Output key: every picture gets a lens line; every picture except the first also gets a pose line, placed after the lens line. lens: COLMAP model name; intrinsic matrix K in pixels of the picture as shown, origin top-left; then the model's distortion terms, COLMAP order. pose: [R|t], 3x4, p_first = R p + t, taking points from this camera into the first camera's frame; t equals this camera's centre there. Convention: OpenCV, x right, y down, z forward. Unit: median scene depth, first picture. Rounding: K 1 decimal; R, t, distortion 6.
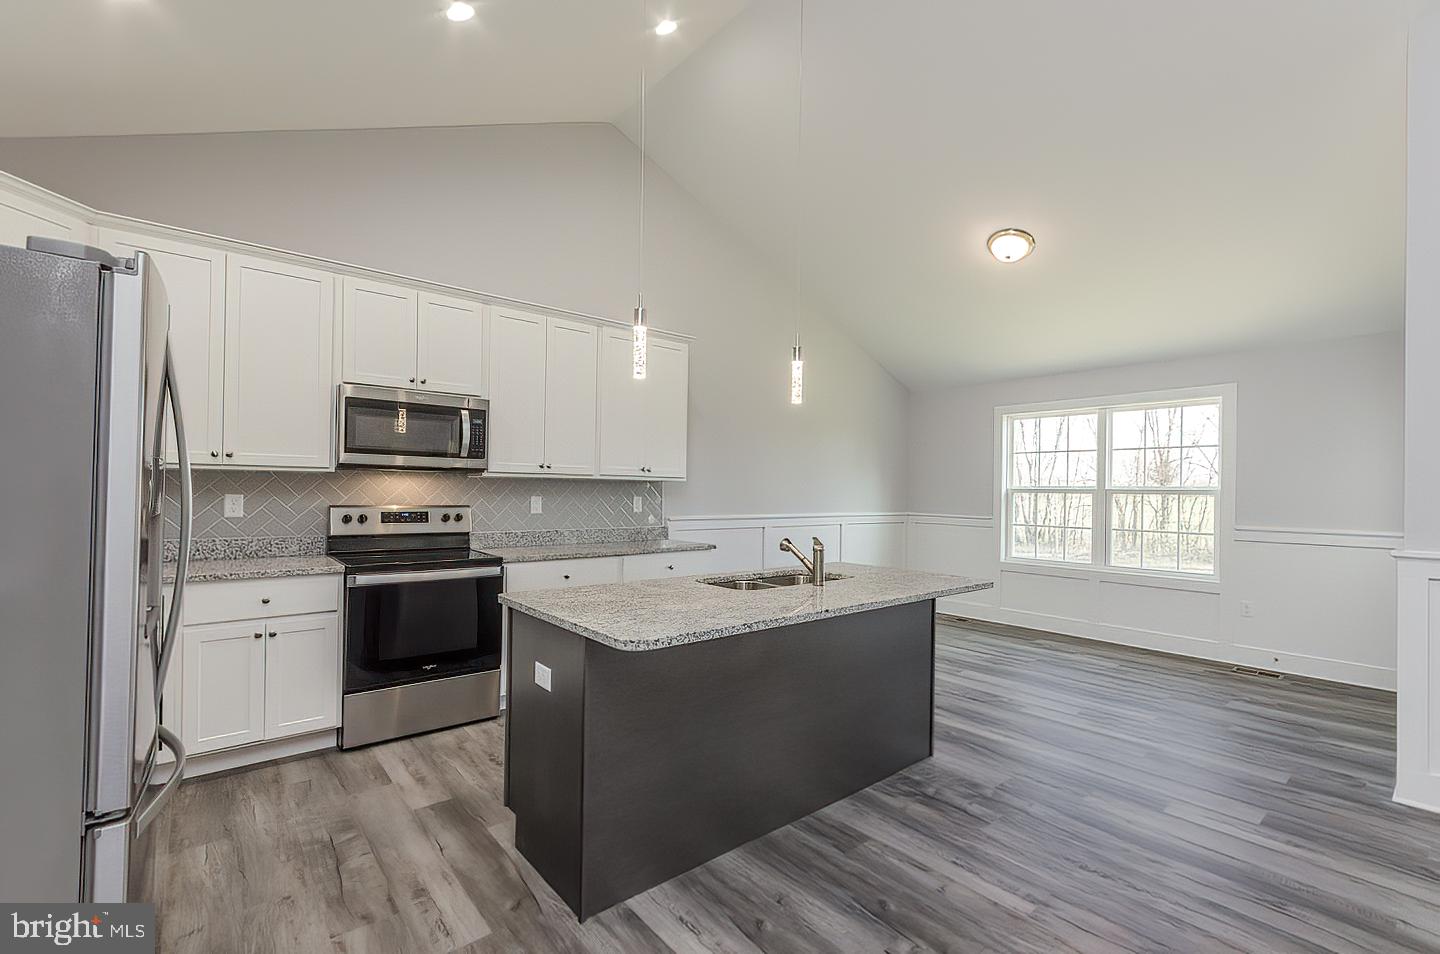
lens RADIAL K [[629.0, 0, 750.7], [0, 629.0, 484.2], [0, 0, 1]] dist [0.000260, 0.000038]
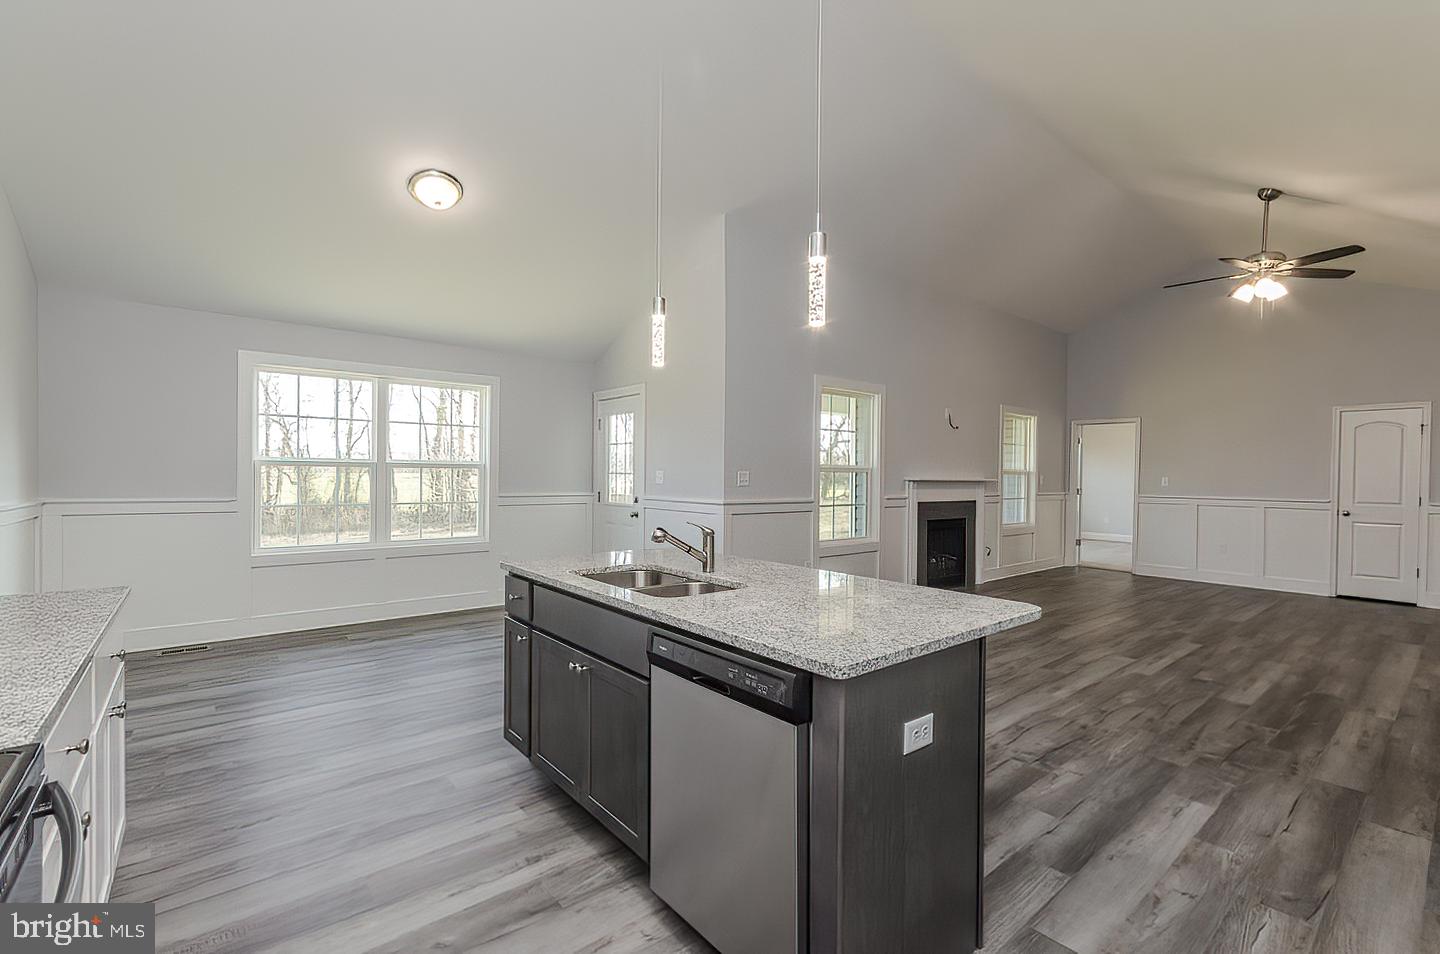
lens RADIAL K [[633.0, 0, 733.0], [0, 633.0, 487.4], [0, 0, 1]] dist [0.011620, 0.000134]
pose [[0.032416, -0.034864, 0.998866, -0.480381], [-0.020104, 0.999166, 0.035527, 0.000250], [-0.999272, -0.021233, 0.031688, 0.542622]]
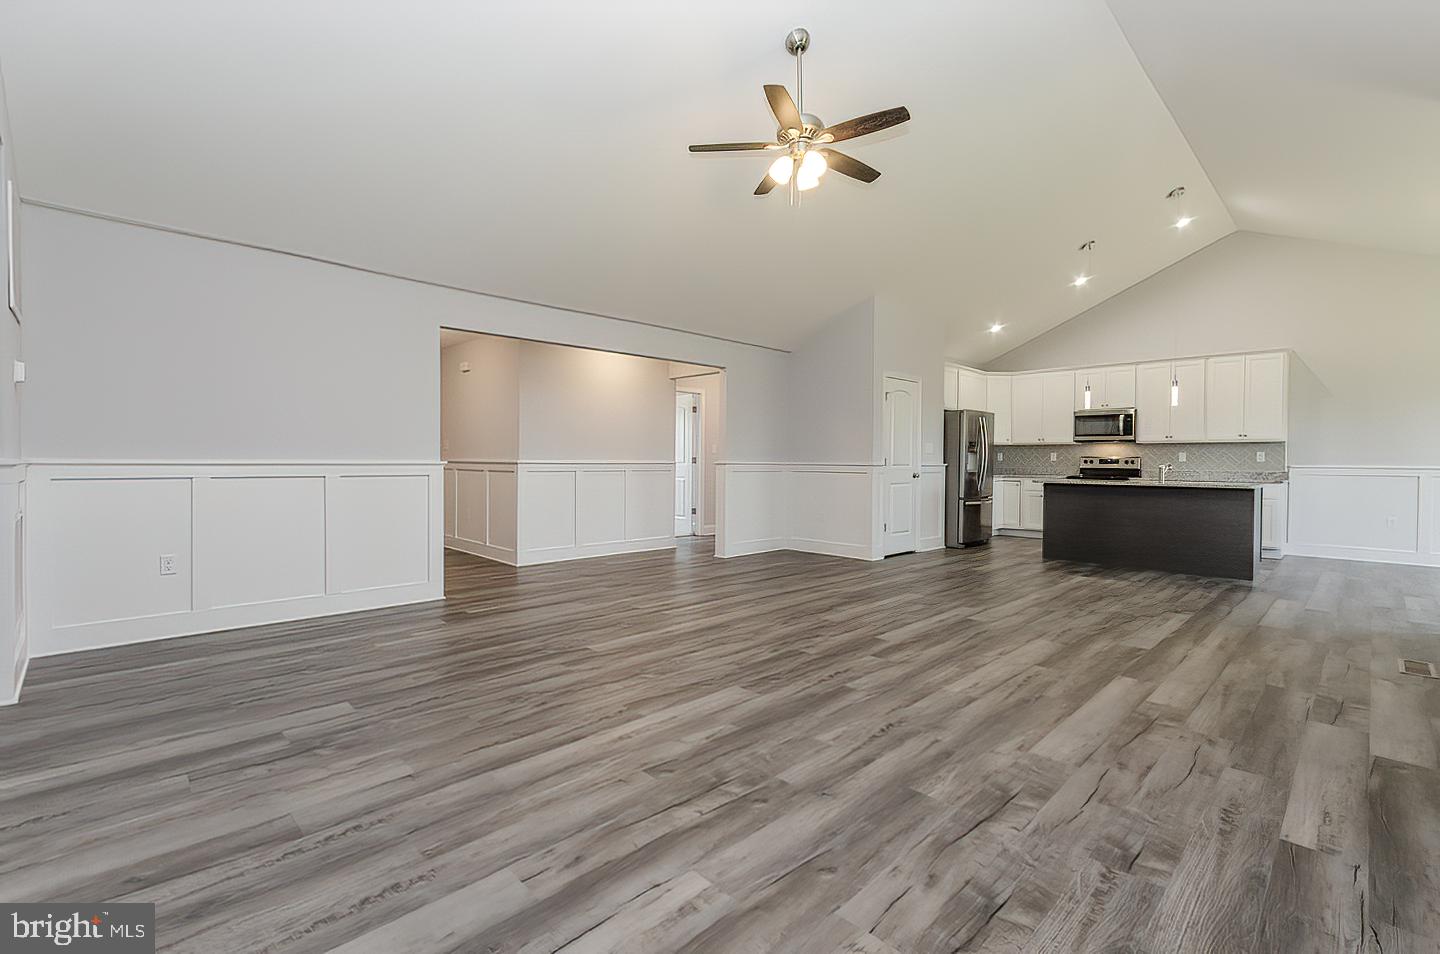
lens RADIAL K [[657.5, 0, 720.0], [0, 657.5, 477.0], [0, 0, 1]] dist [0.000664, 0.000184]
pose [[0.046399, 0.009636, -0.998876, 1.465301], [0.005509, 0.999936, 0.009902, 0.061258], [0.998908, -0.005962, 0.046343, -0.459723]]
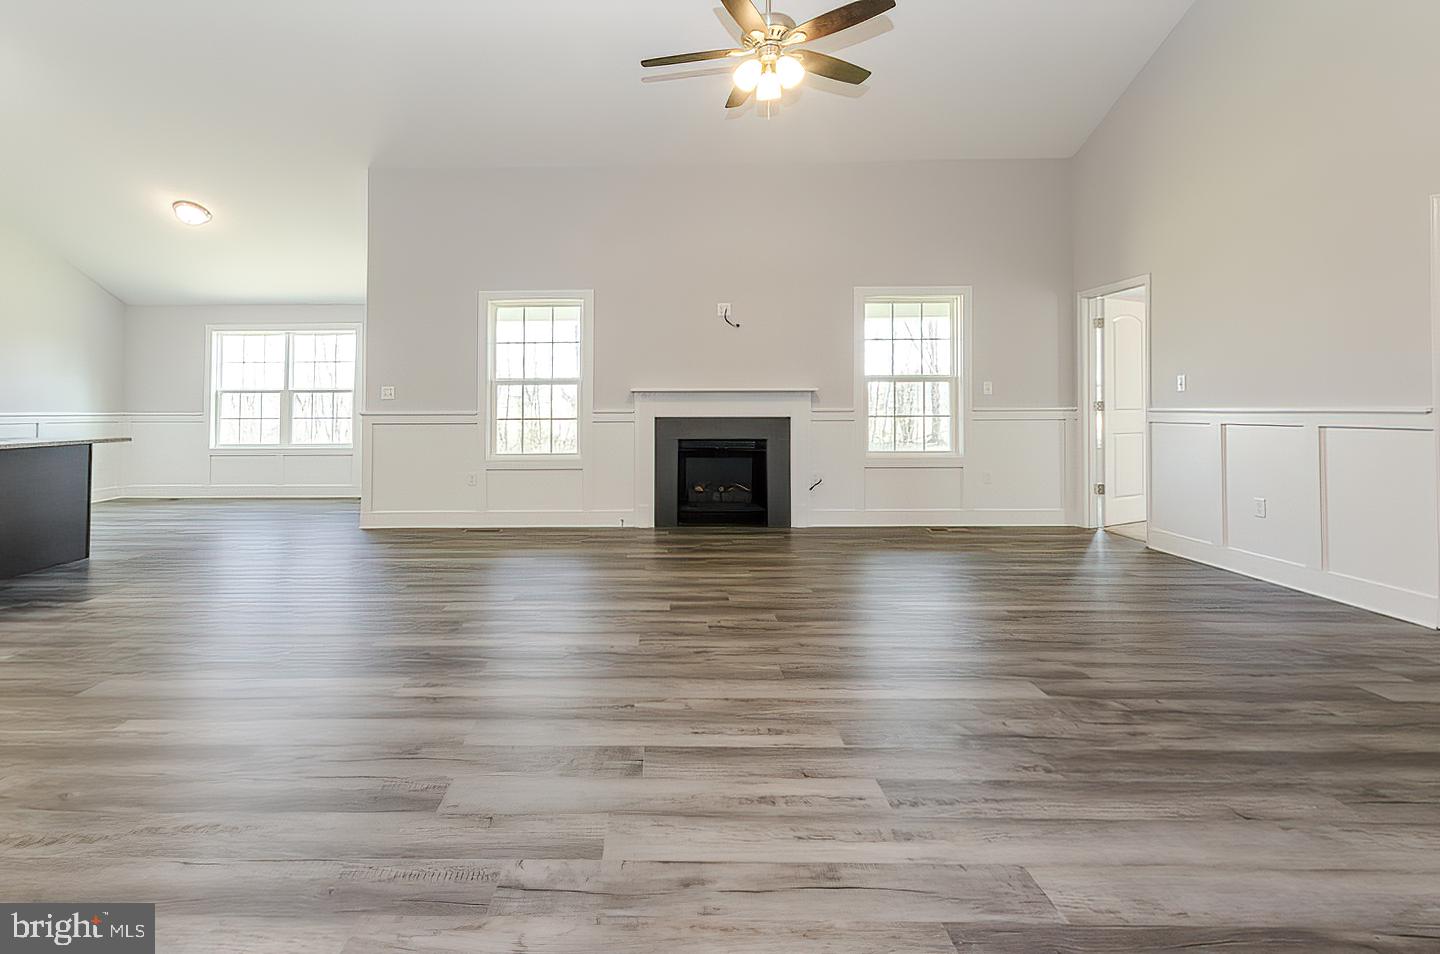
lens RADIAL K [[666.9, 0, 634.7], [0, 666.9, 384.6], [0, 0, 1]] dist [-0.000163, 0.000004]
pose [[0.683333, 0.005390, 0.730087, 0.006016], [0.009494, 0.999823, -0.016267, 0.034291], [-0.730045, 0.018047, 0.683161, -0.718876]]
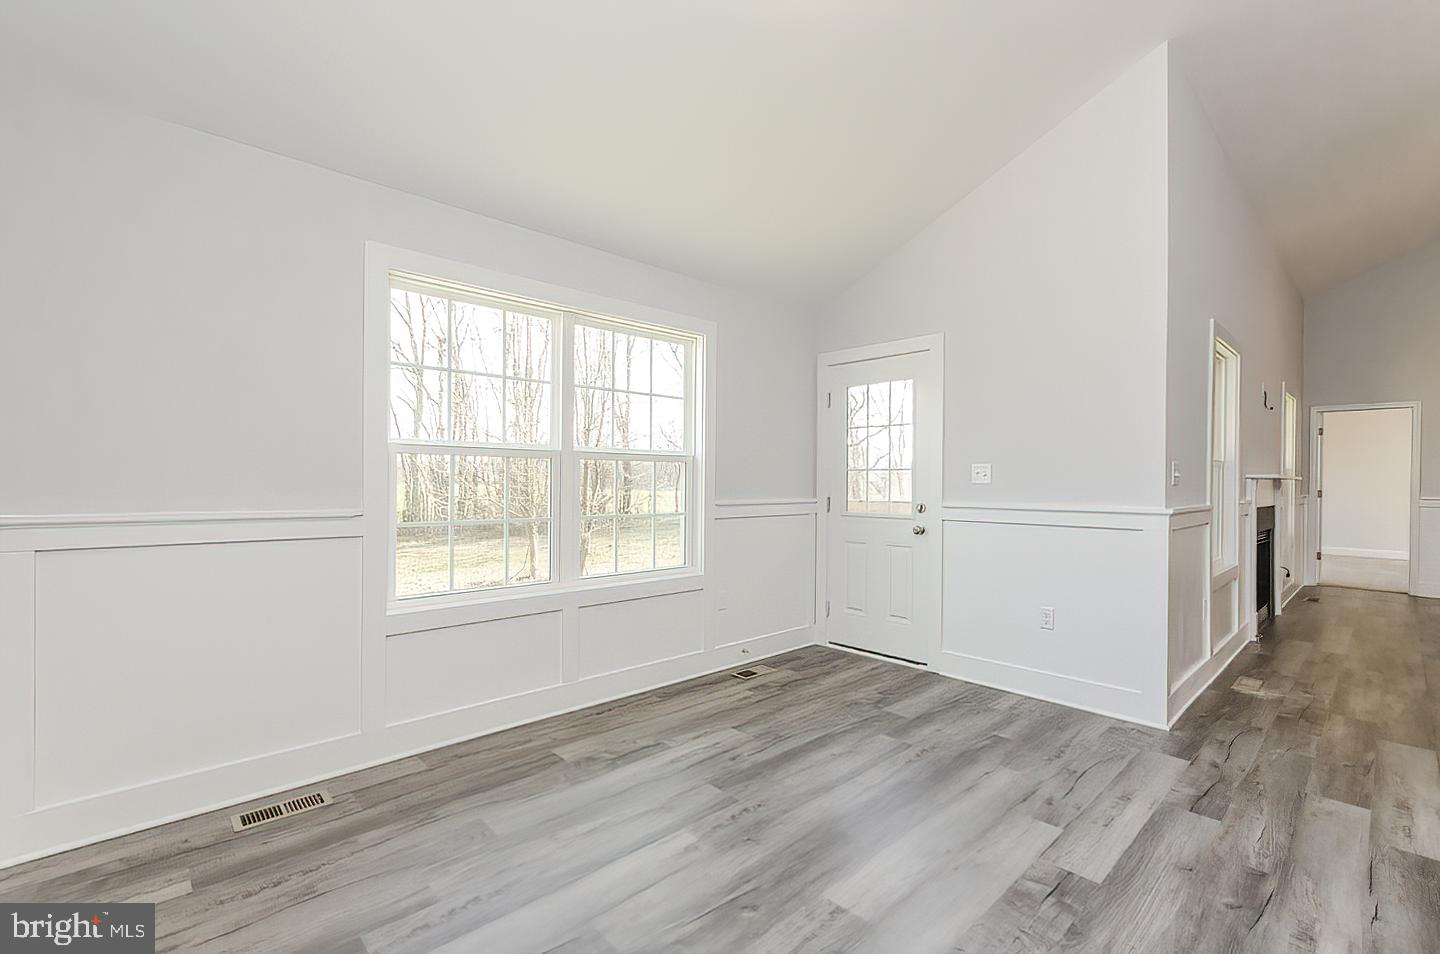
lens RADIAL K [[633.0, 0, 733.0], [0, 633.0, 487.4], [0, 0, 1]] dist [0.011620, 0.000134]
pose [[-0.030769, -0.021991, 0.999285, -0.050105], [-0.014436, 0.999663, 0.021555, 0.032266], [-0.999422, -0.013762, -0.031076, 1.068838]]
